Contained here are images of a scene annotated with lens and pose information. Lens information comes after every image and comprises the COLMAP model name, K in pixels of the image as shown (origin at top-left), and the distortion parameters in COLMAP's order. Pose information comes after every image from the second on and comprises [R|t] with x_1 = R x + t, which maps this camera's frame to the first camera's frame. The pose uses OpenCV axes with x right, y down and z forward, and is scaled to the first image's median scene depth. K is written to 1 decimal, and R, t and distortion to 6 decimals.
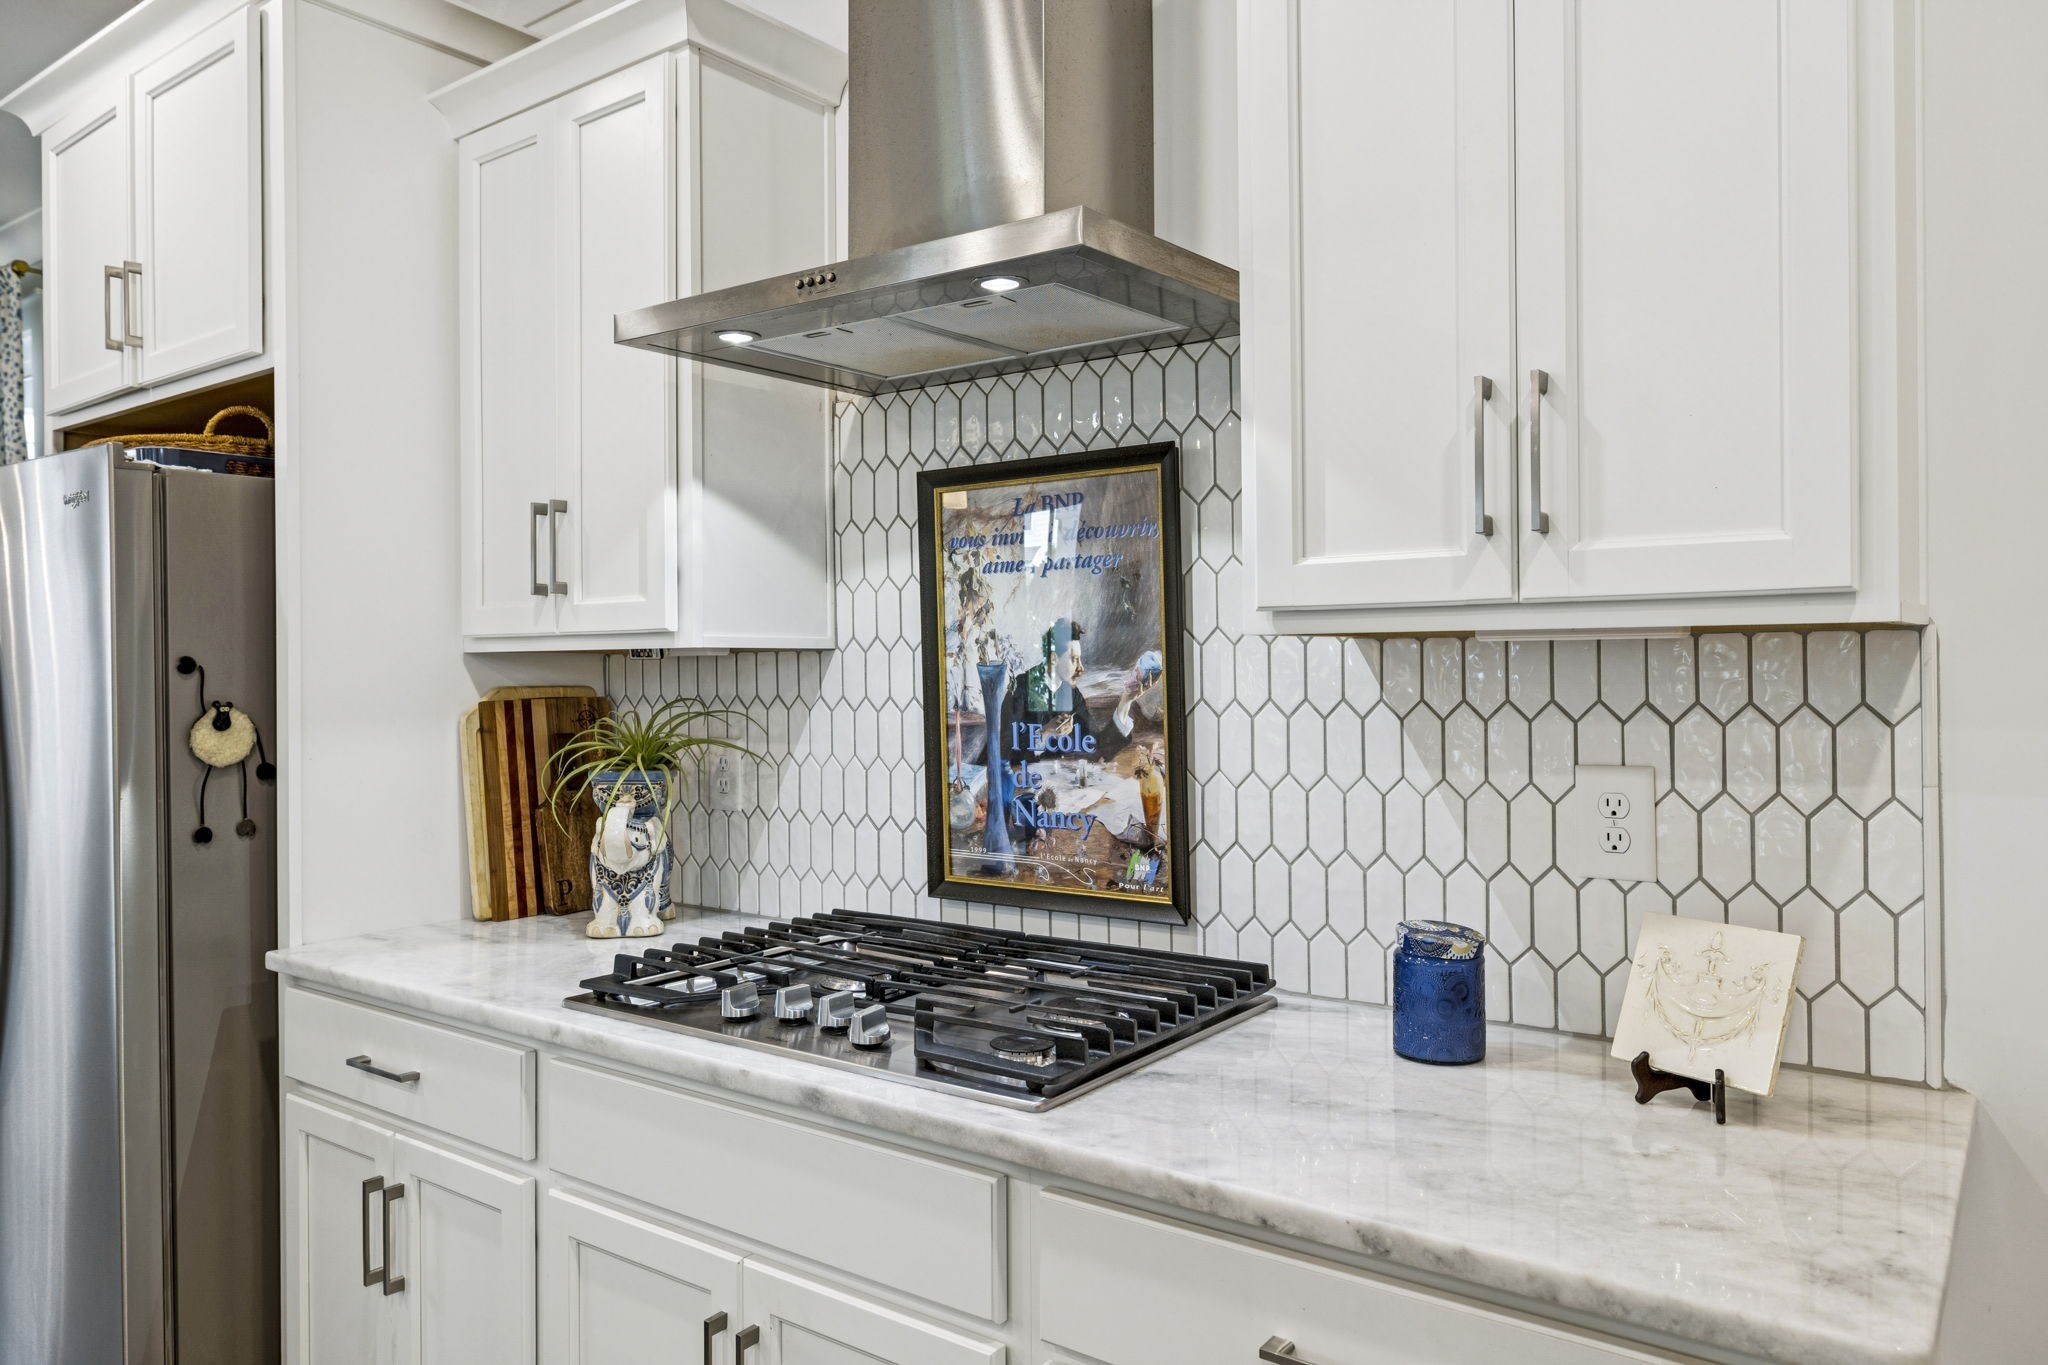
lens RADIAL K [[1441.9, 0, 1026.5], [0, 1441.9, 663.1], [0, 0, 1]] dist [0.009009, -0.000927]
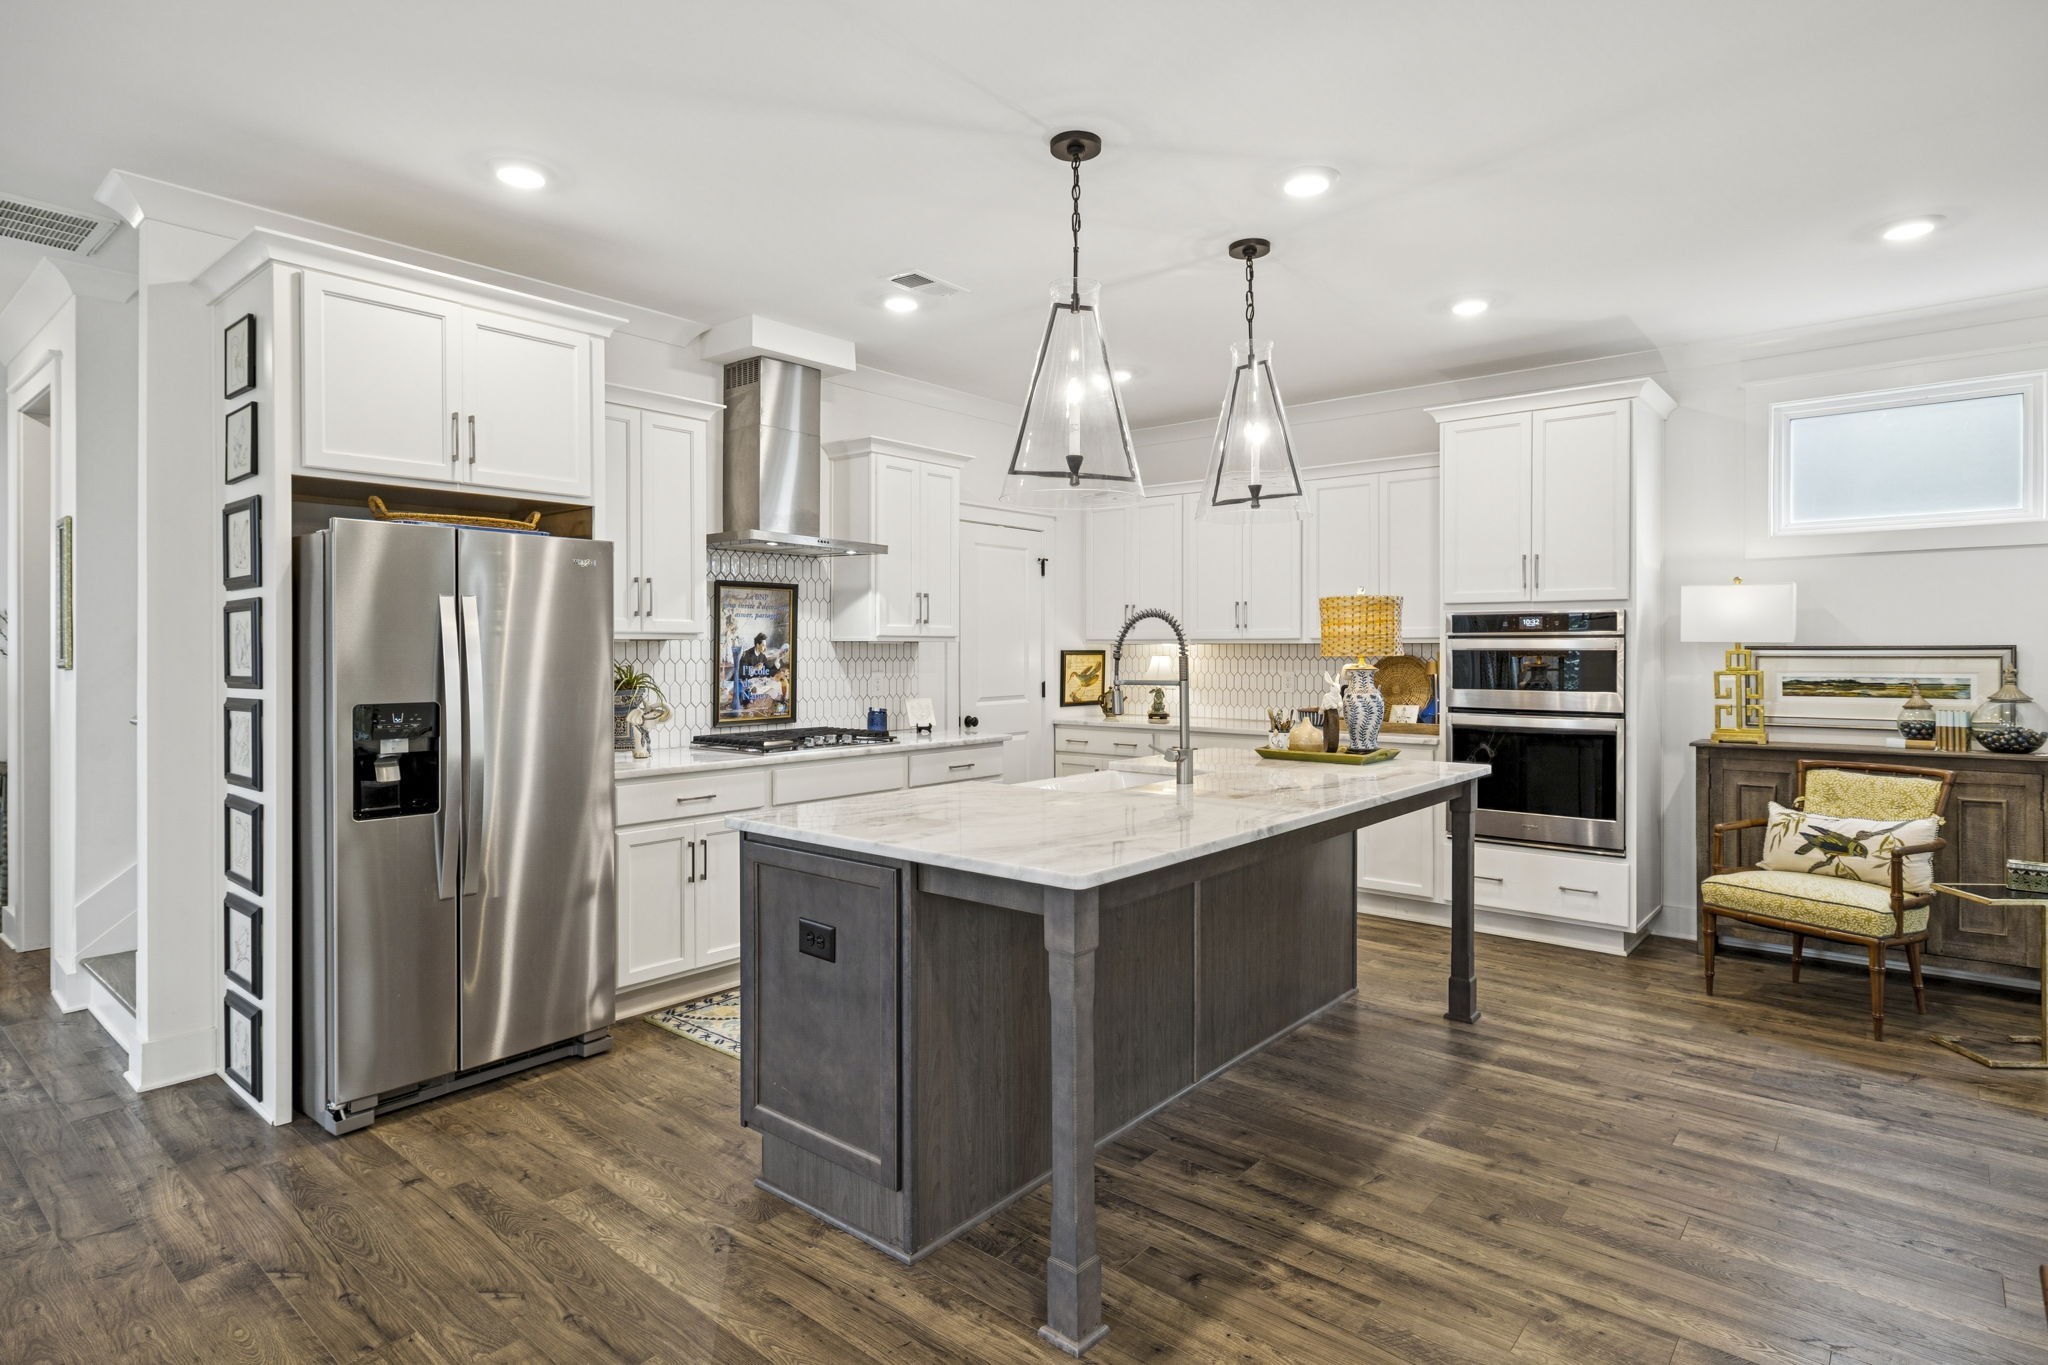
lens RADIAL K [[1081.2, 0, 1019.6], [0, 1081.2, 655.4], [0, 0, 1]] dist [-0.004656, 0.000776]
pose [[0.035640, 0.005055, 0.999352, -2.311129], [-0.000827, 0.999987, -0.005028, 0.029623], [-0.999364, -0.000648, 0.035644, 0.335640]]
